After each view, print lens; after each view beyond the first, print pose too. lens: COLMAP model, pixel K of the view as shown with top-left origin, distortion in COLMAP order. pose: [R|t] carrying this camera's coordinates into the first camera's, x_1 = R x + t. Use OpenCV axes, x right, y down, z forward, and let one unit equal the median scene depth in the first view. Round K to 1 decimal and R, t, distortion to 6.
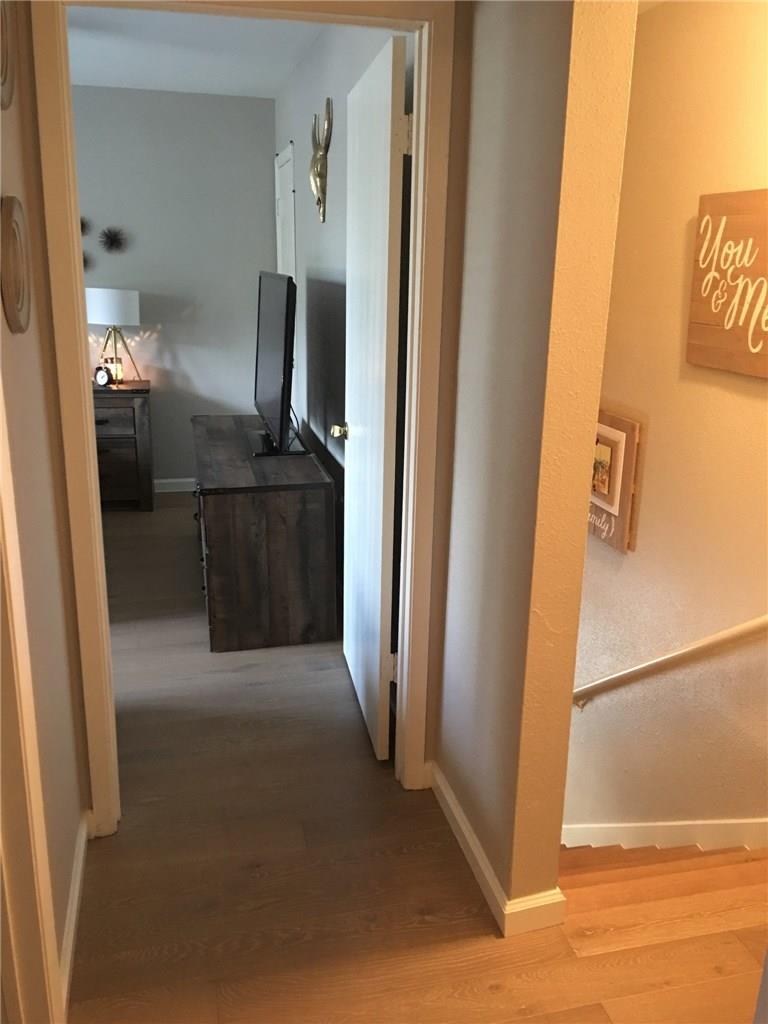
lens RADIAL K [[868.9, 0, 384.9], [0, 868.9, 511.9], [0, 0, 1]] dist [0.093994, -0.116225]
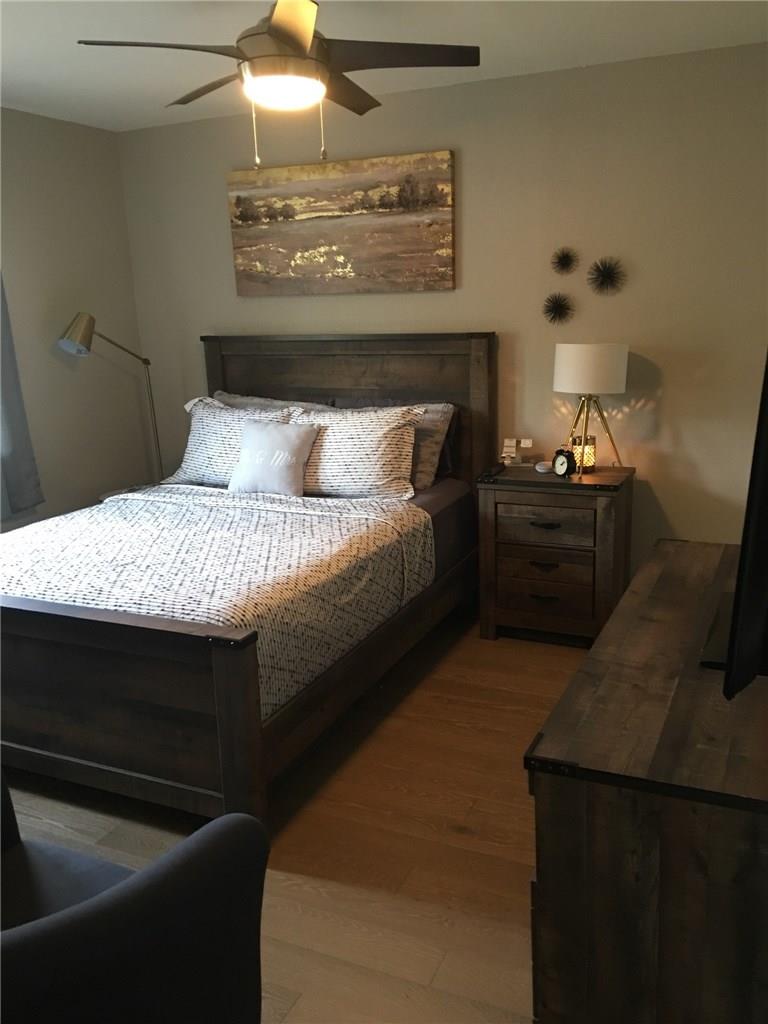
lens RADIAL K [[868.9, 0, 387.8], [0, 868.9, 513.6], [0, 0, 1]] dist [0.093994, -0.116225]
pose [[0.786288, 0.096980, -0.610202, 0.009574], [-0.122512, 0.992467, -0.000131, -0.094337], [0.605592, 0.074861, 0.792246, 0.340757]]
